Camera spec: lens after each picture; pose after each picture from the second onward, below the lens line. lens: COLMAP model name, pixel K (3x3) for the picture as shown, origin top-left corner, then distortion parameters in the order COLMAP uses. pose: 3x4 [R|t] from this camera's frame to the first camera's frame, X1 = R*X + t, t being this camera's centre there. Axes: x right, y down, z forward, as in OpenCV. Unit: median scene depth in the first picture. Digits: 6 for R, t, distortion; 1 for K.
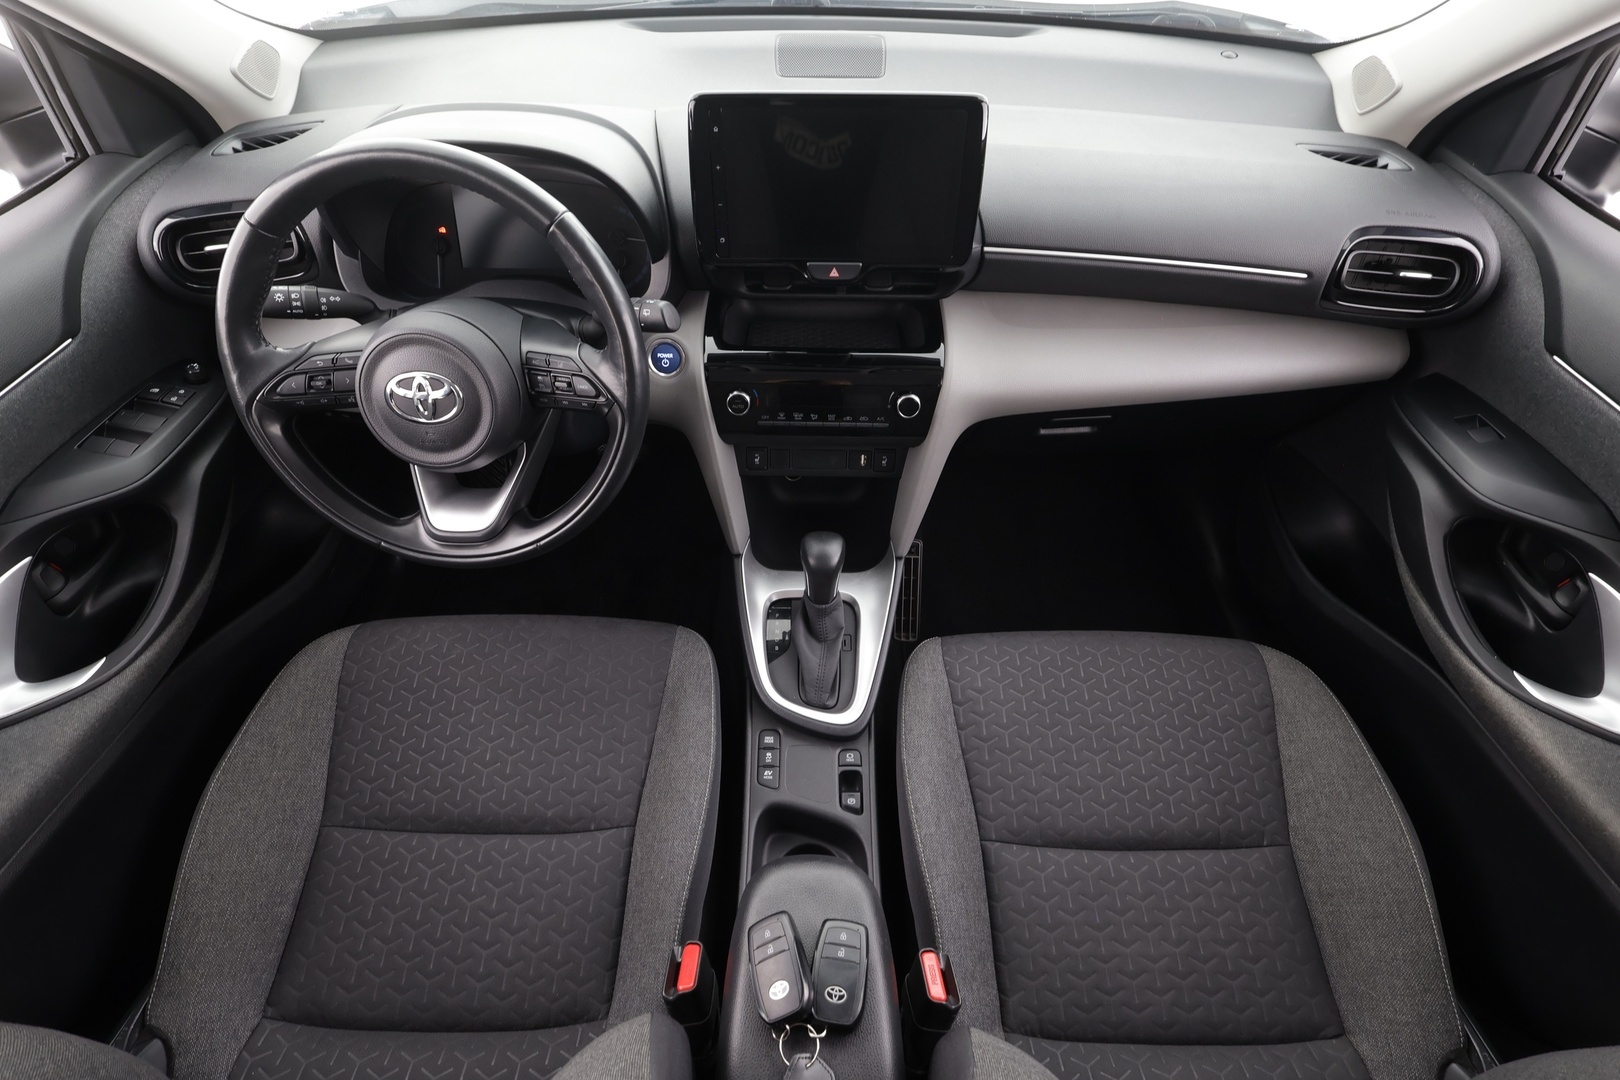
lens RADIAL K [[776.9, 0, 804.0], [0, 776.9, 546.9], [0, 0, 1]] dist [-0.001977, -0.000430]
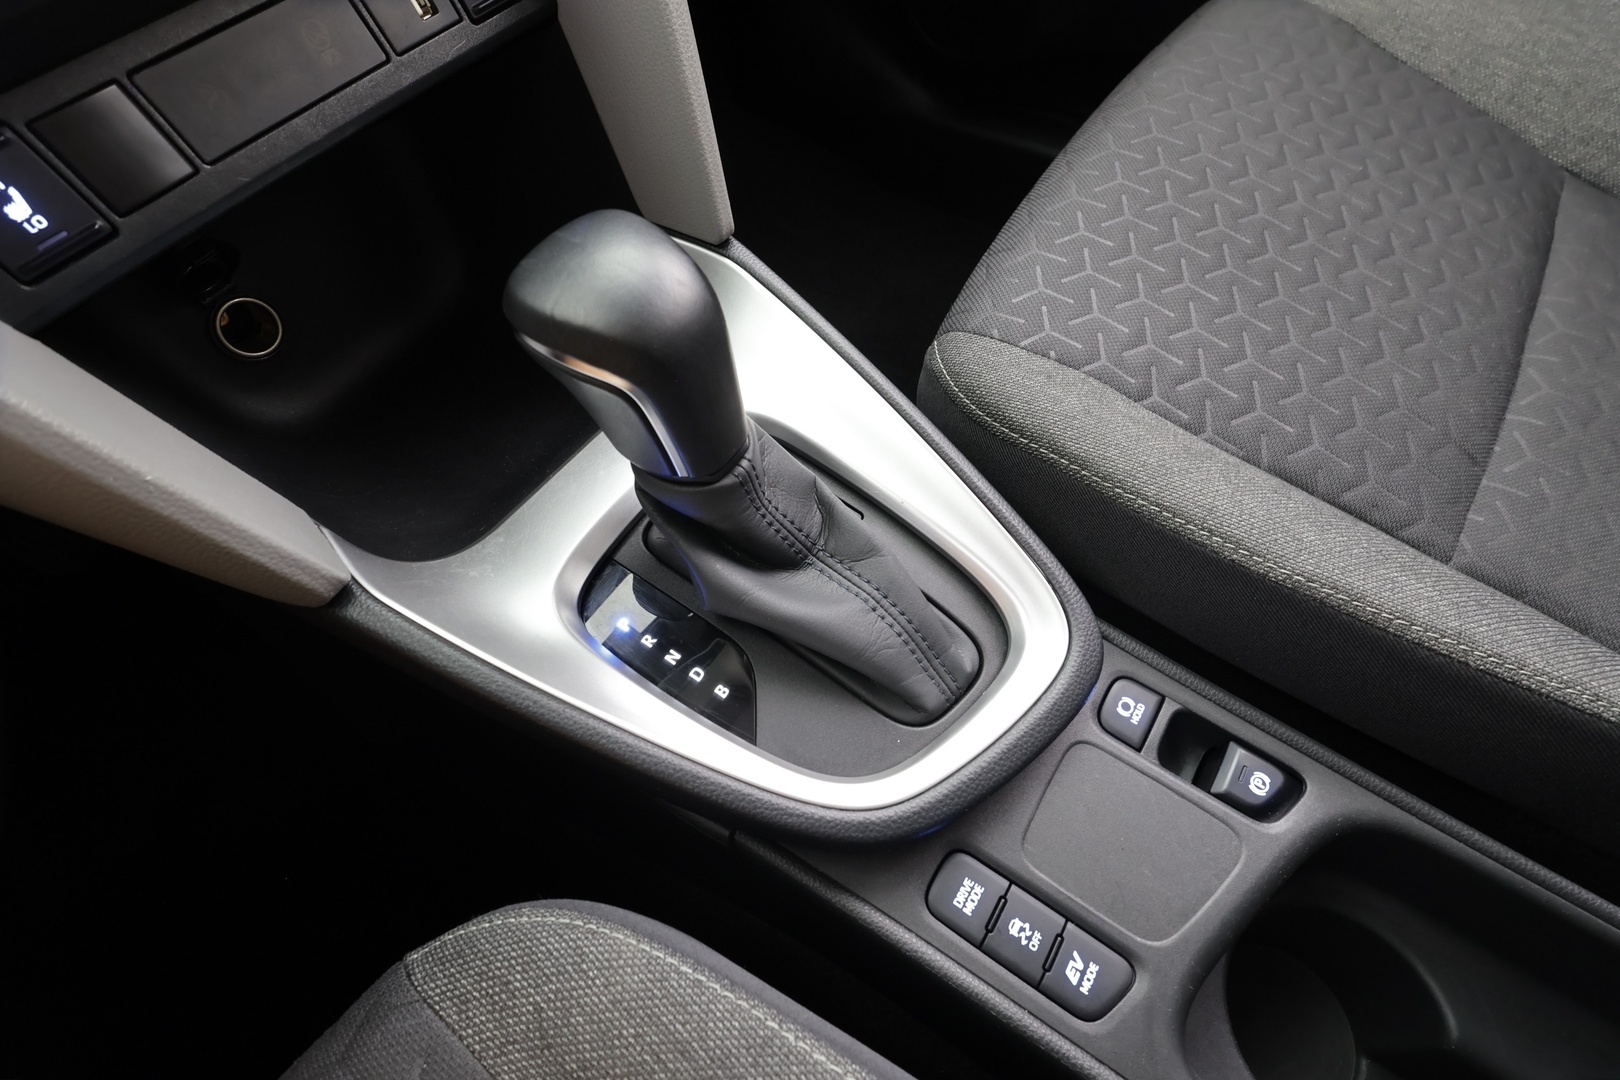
lens RADIAL K [[751.2, 0, 821.9], [0, 751.2, 544.5], [0, 0, 1]] dist [0.003030, 0.000740]
pose [[0.550796, -0.731277, 0.402315, -0.102647], [0.662101, 0.676308, 0.322847, 0.029915], [-0.508180, 0.088550, 0.856687, 0.847810]]
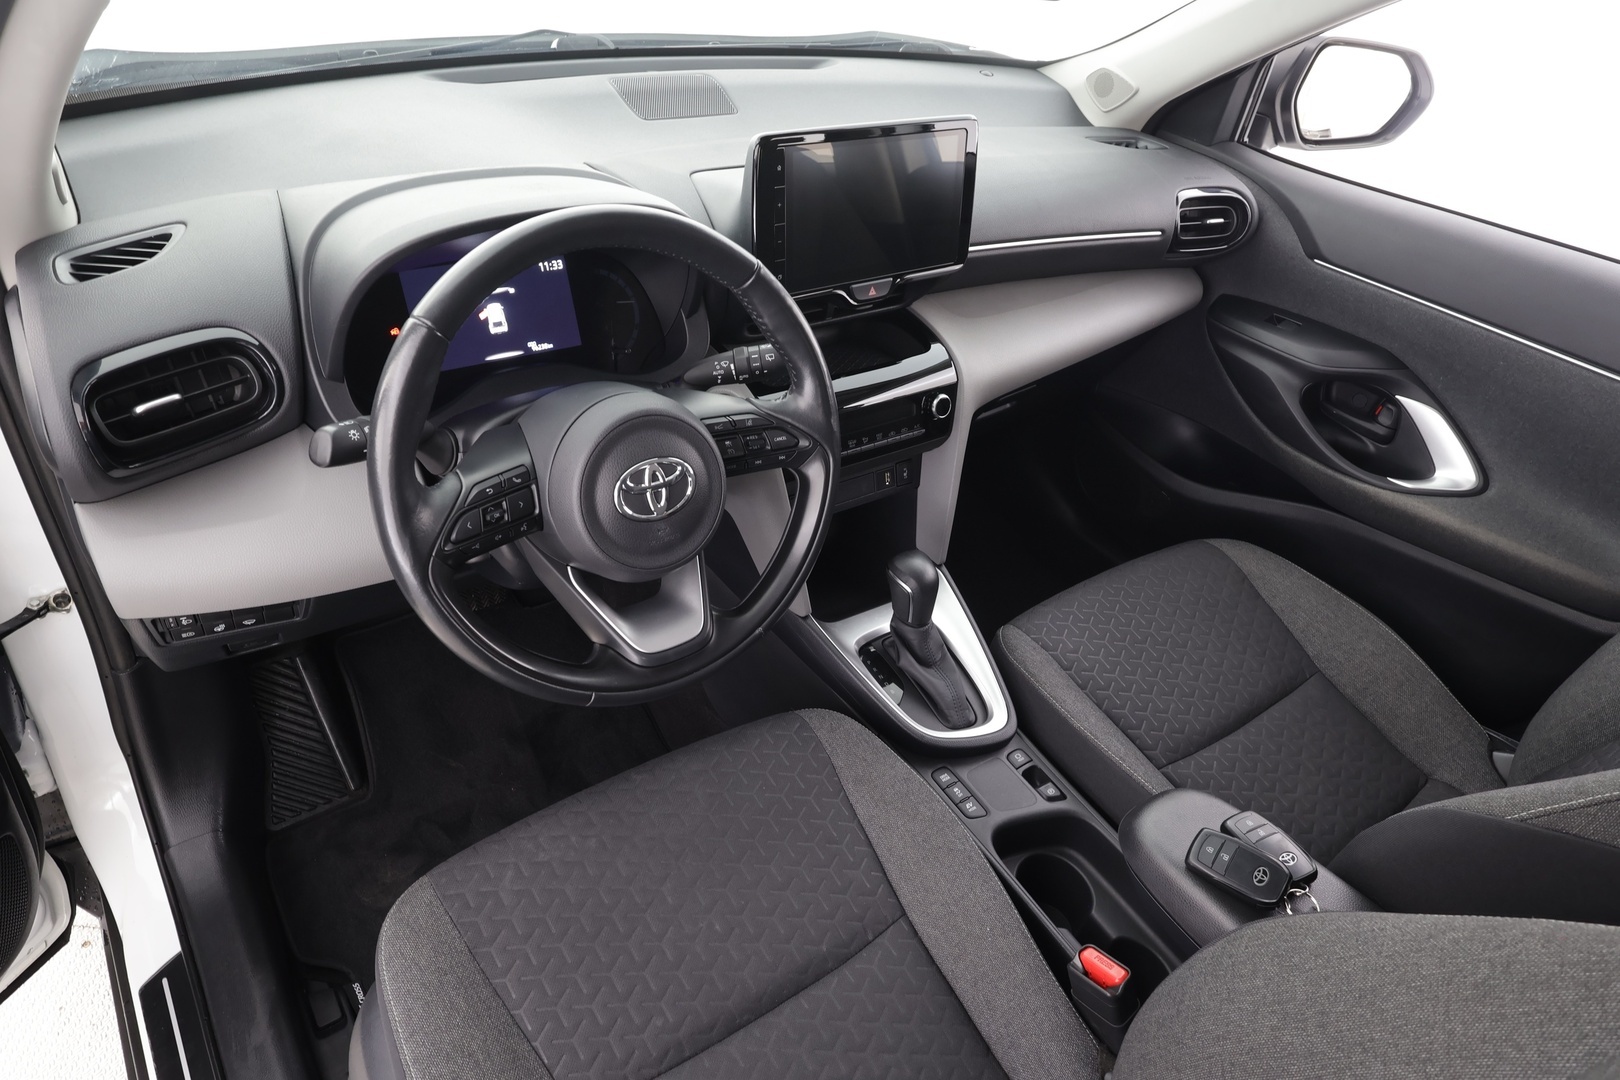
lens RADIAL K [[1005.0, 0, 812.0], [0, 1005.0, 546.7], [0, 0, 1]] dist [-0.001198, 0.000883]
pose [[0.806517, -0.292362, 0.513862, -0.779833], [0.358357, 0.933050, -0.031591, -0.030466], [-0.470223, 0.209625, 0.857291, -0.012002]]
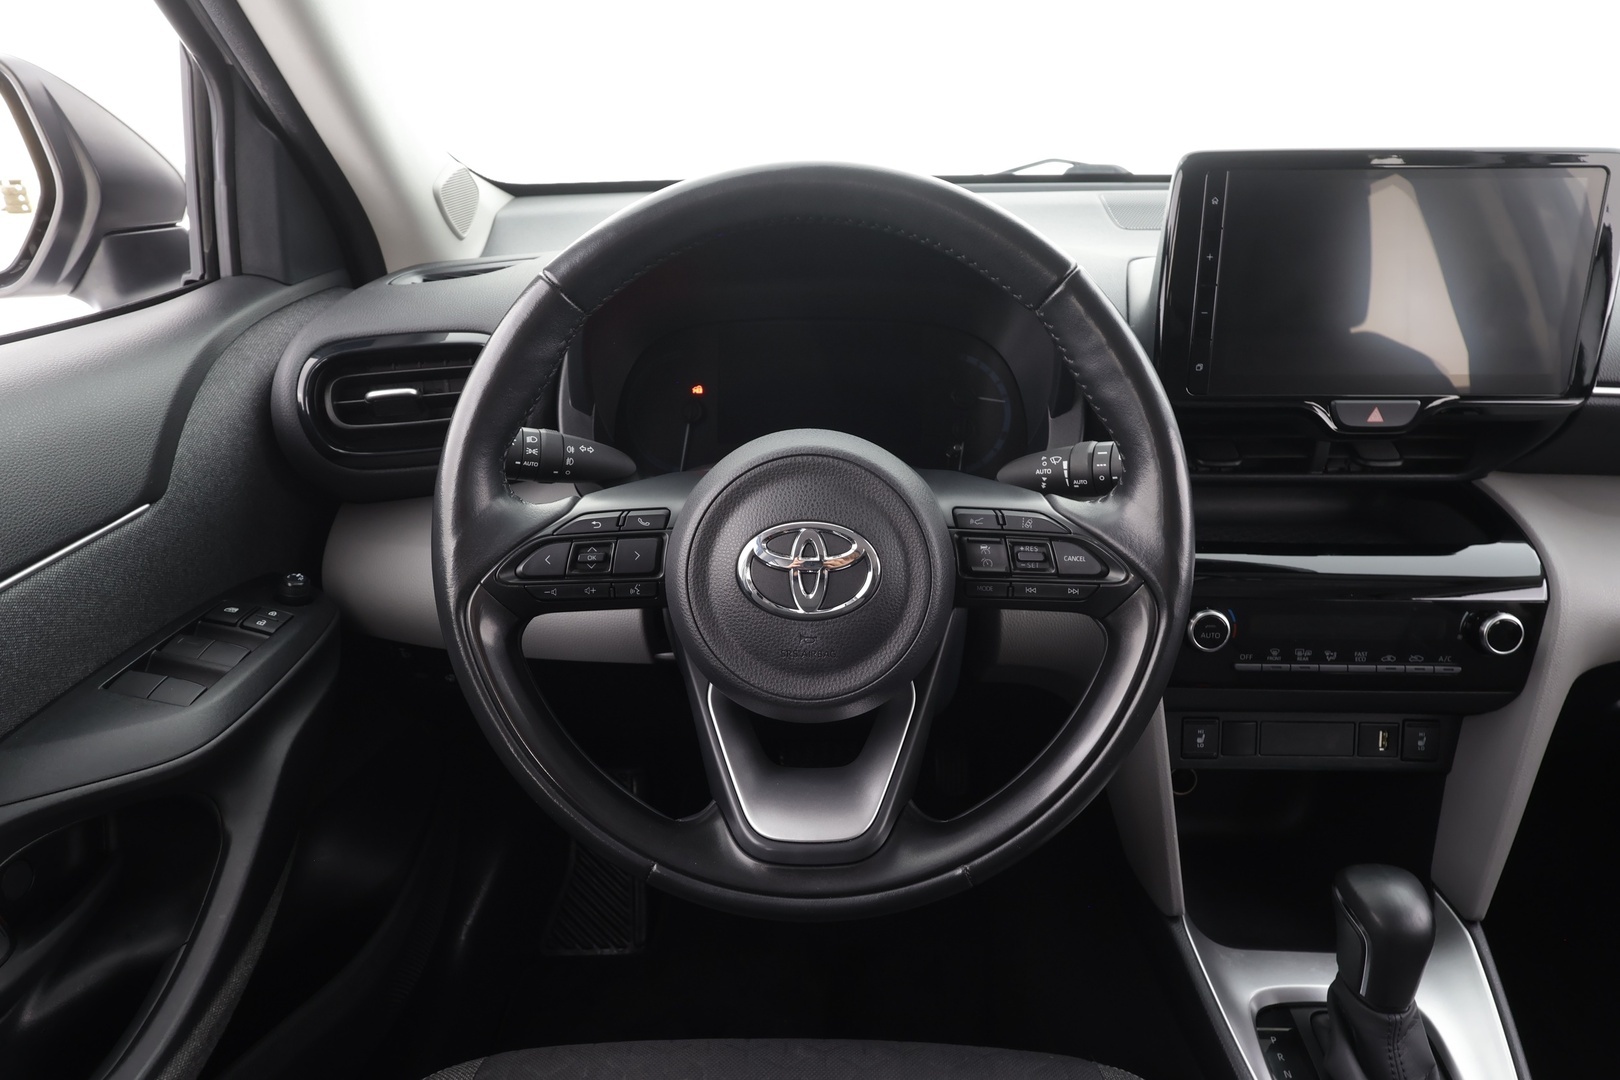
lens RADIAL K [[1005.0, 0, 807.7], [0, 1005.0, 542.9], [0, 0, 1]] dist [-0.001198, 0.000883]
pose [[0.999901, -0.007024, -0.012203, -0.400031], [0.001626, 0.918500, -0.395417, 0.056332], [0.013986, 0.395358, 0.918421, 0.291292]]
